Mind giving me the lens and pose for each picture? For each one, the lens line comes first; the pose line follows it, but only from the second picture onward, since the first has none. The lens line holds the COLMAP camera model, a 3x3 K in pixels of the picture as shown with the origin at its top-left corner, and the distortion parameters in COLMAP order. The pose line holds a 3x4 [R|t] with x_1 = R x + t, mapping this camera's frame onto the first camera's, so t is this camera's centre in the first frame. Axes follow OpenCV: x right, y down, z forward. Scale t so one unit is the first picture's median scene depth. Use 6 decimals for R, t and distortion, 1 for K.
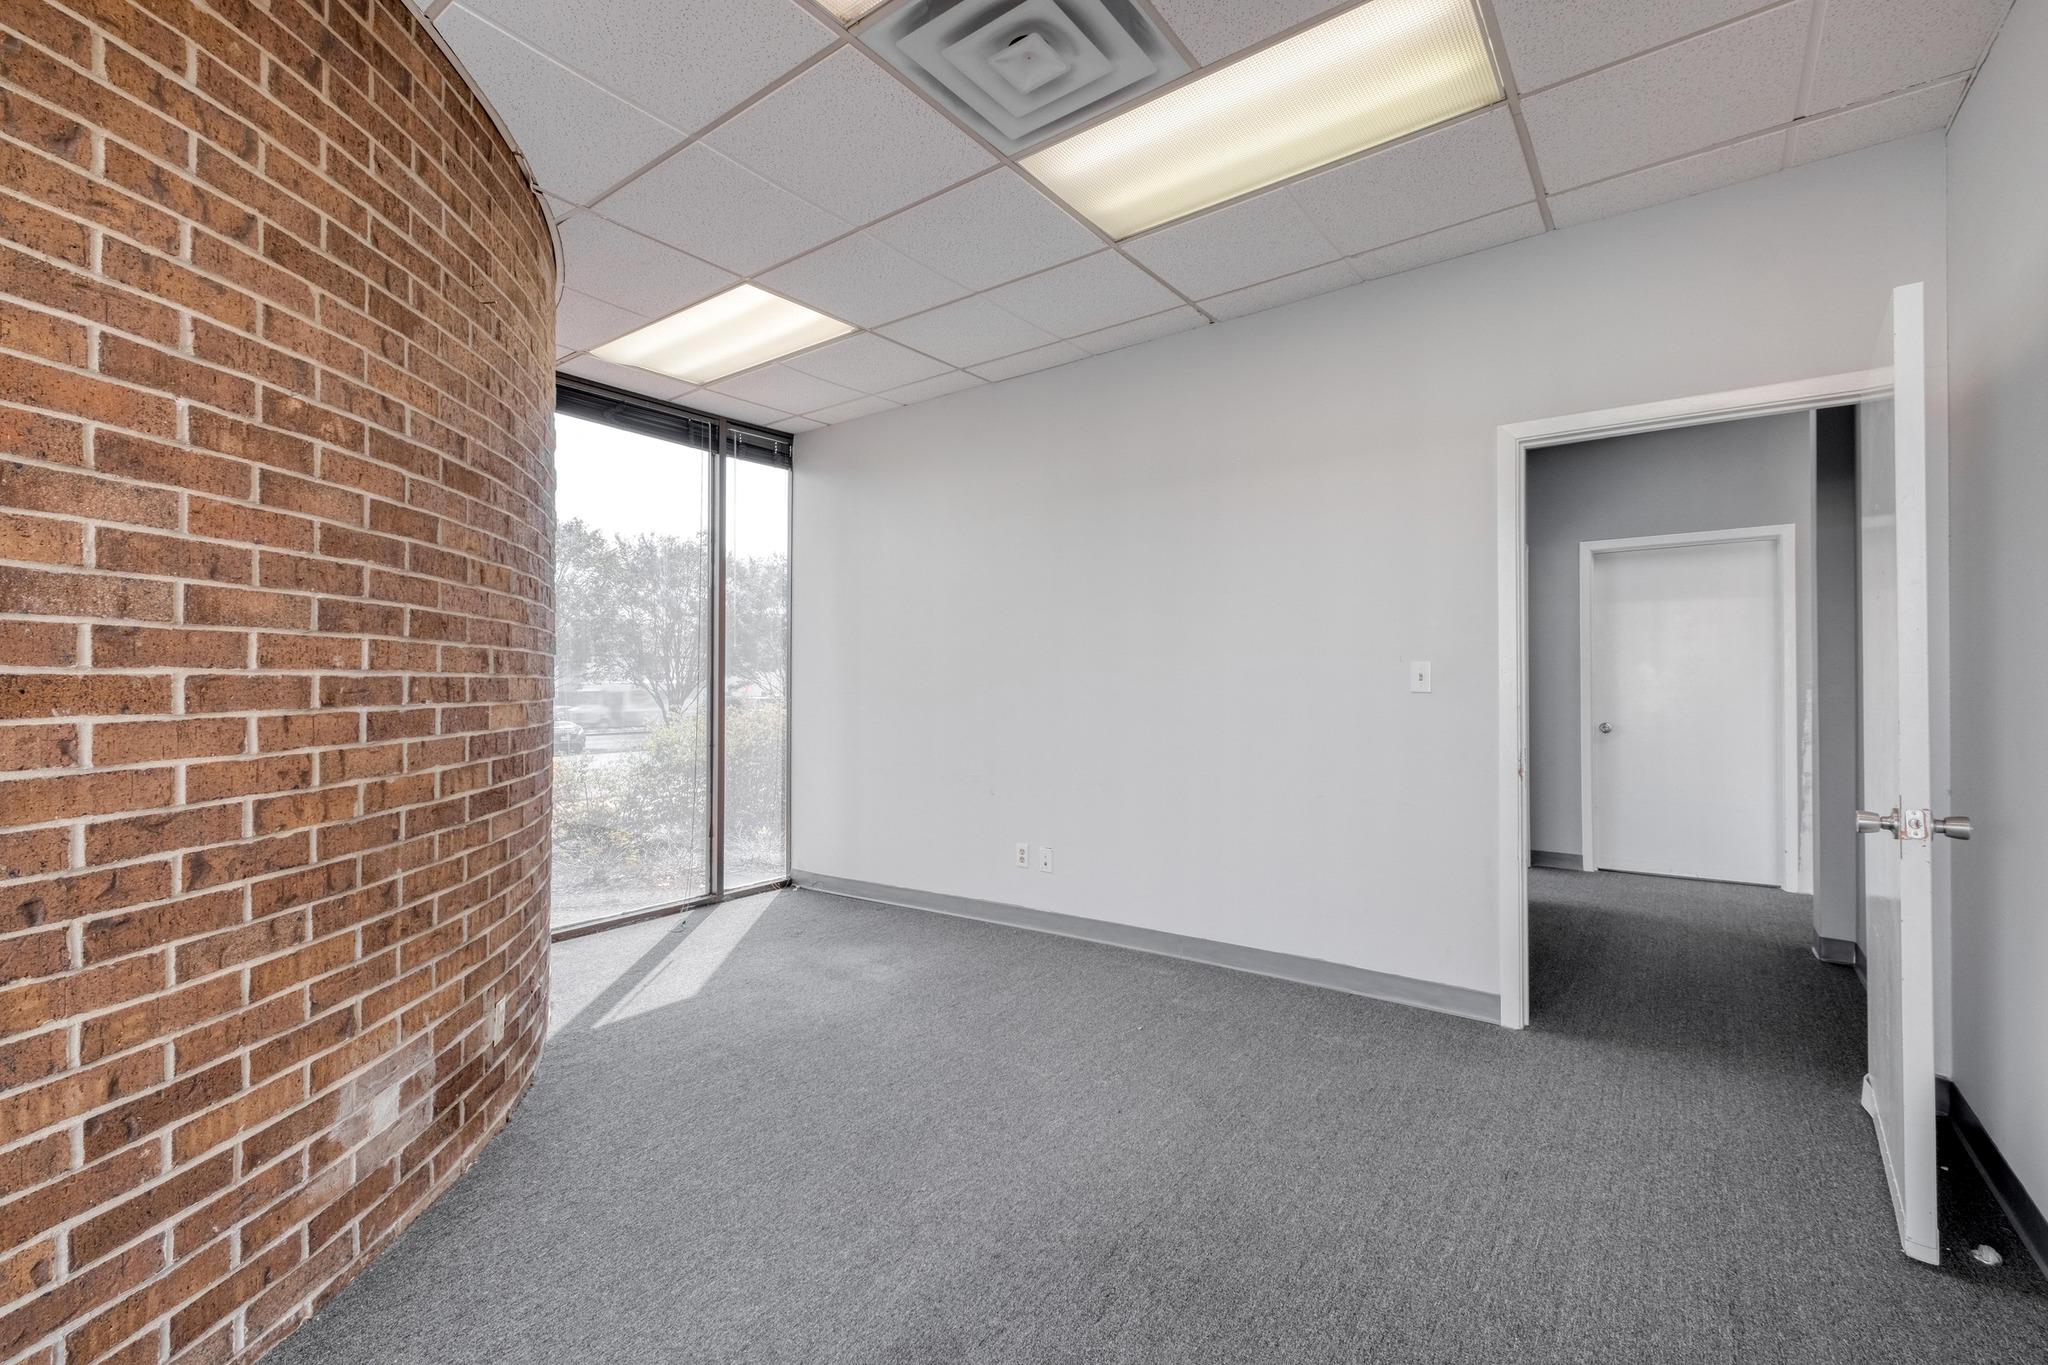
lens RADIAL K [[883.5, 0, 1023.0], [0, 883.5, 679.4], [0, 0, 1]] dist [0.003338, -0.002546]
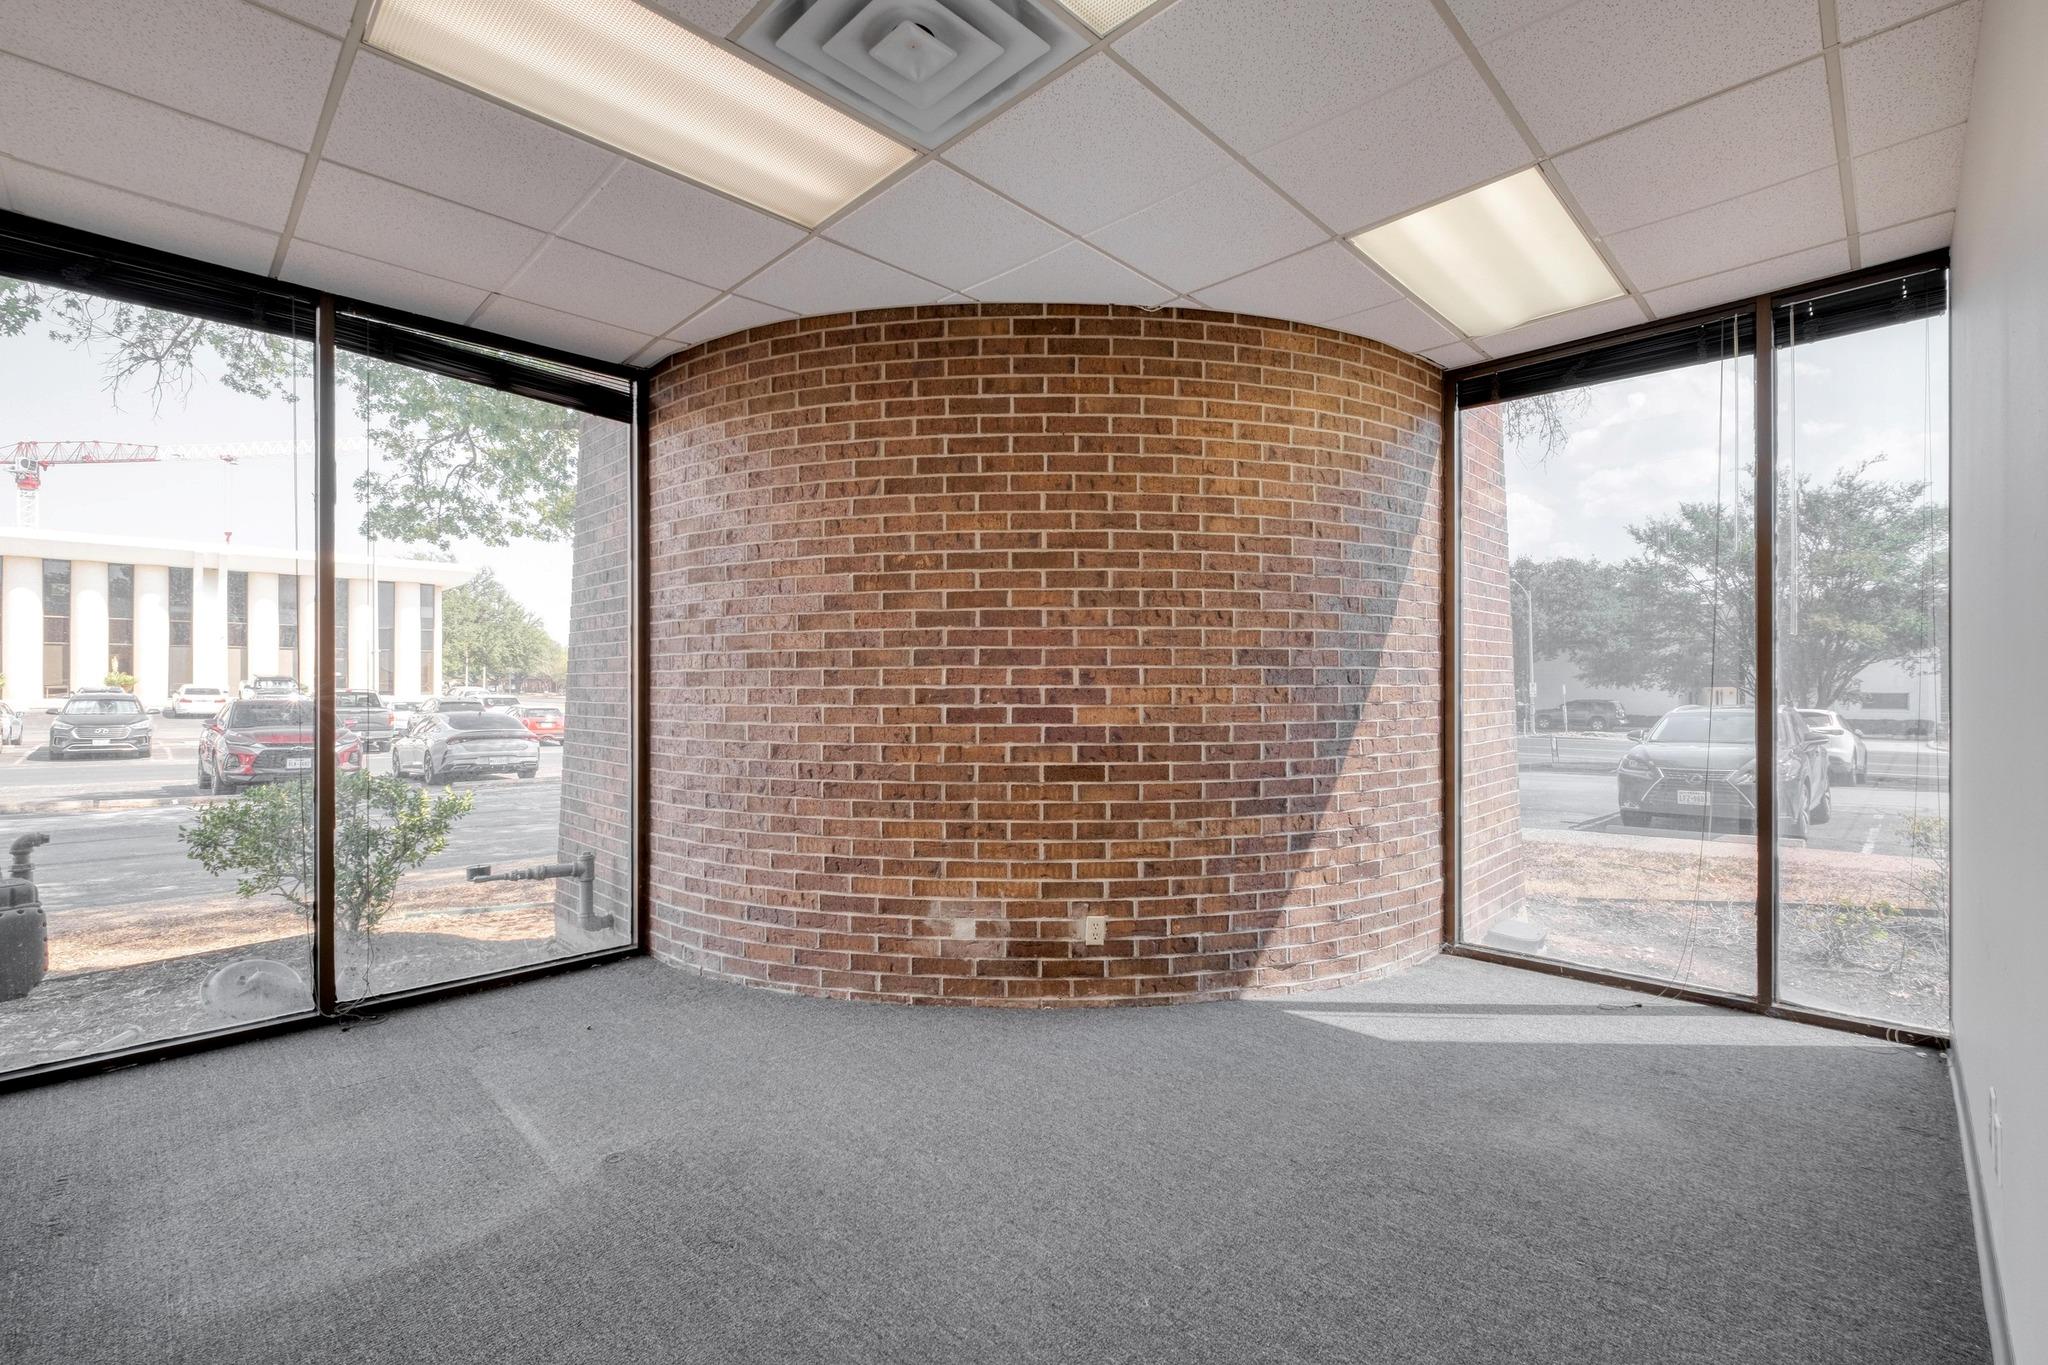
lens RADIAL K [[883.5, 0, 1027.5], [0, 883.5, 680.6], [0, 0, 1]] dist [0.003338, -0.002546]
pose [[-0.134290, 0.001132, -0.990941, 1.106209], [0.006929, 0.999976, 0.000203, -0.019304], [0.990918, -0.006839, -0.134294, 1.458571]]
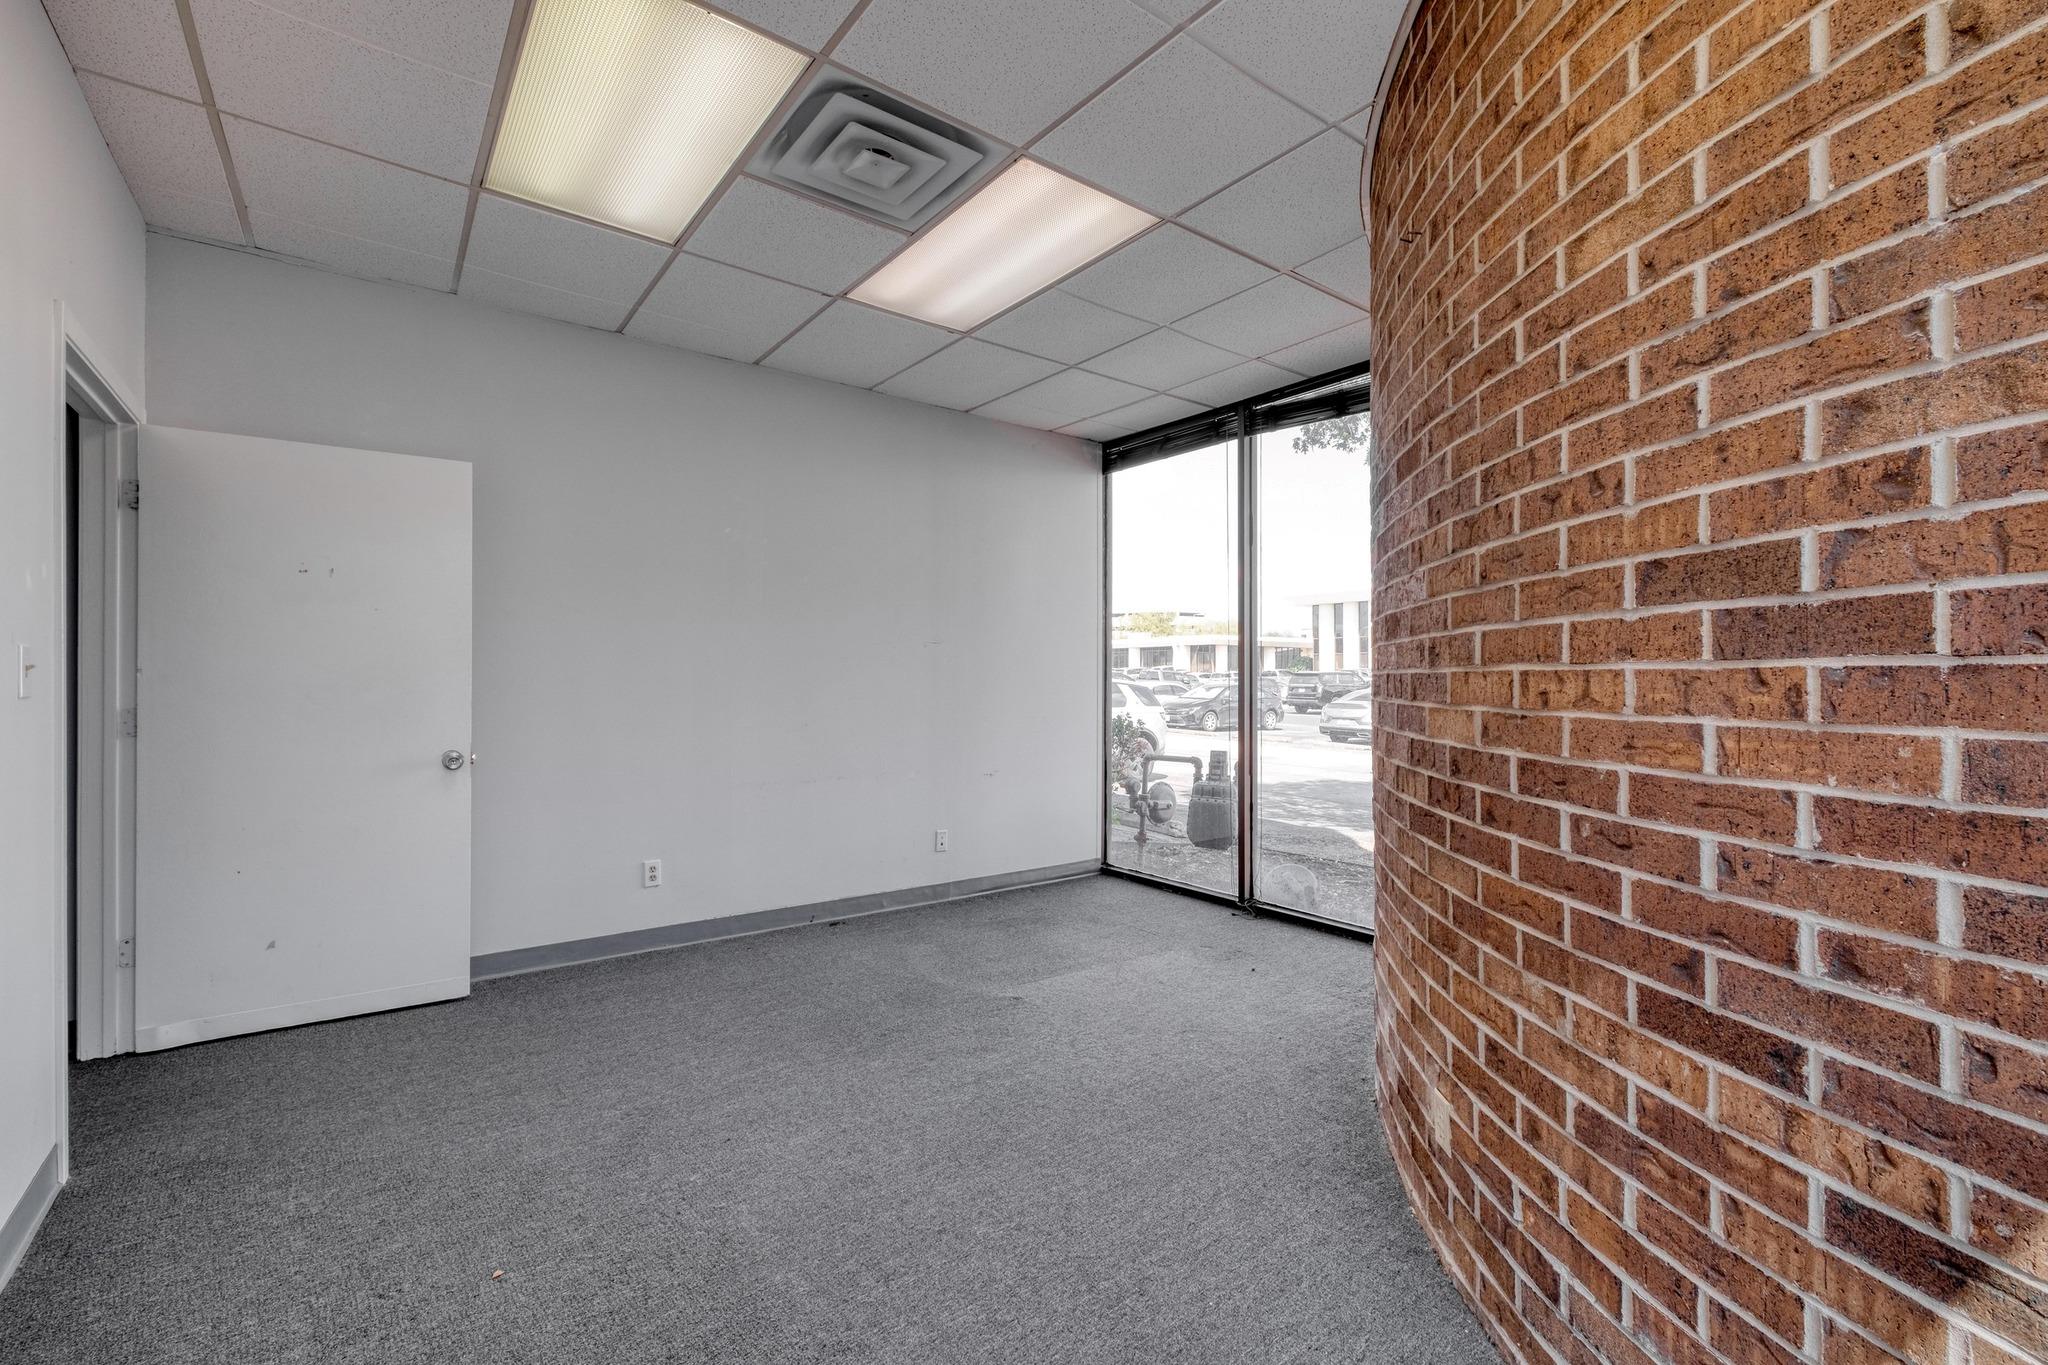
lens RADIAL K [[883.5, 0, 1039.2], [0, 883.5, 669.9], [0, 0, 1]] dist [0.003338, -0.002546]
pose [[-0.962202, 0.016140, 0.271860, -0.645599], [0.011731, 0.999772, -0.017835, 0.007731], [-0.272085, -0.013972, -0.962172, 2.477016]]
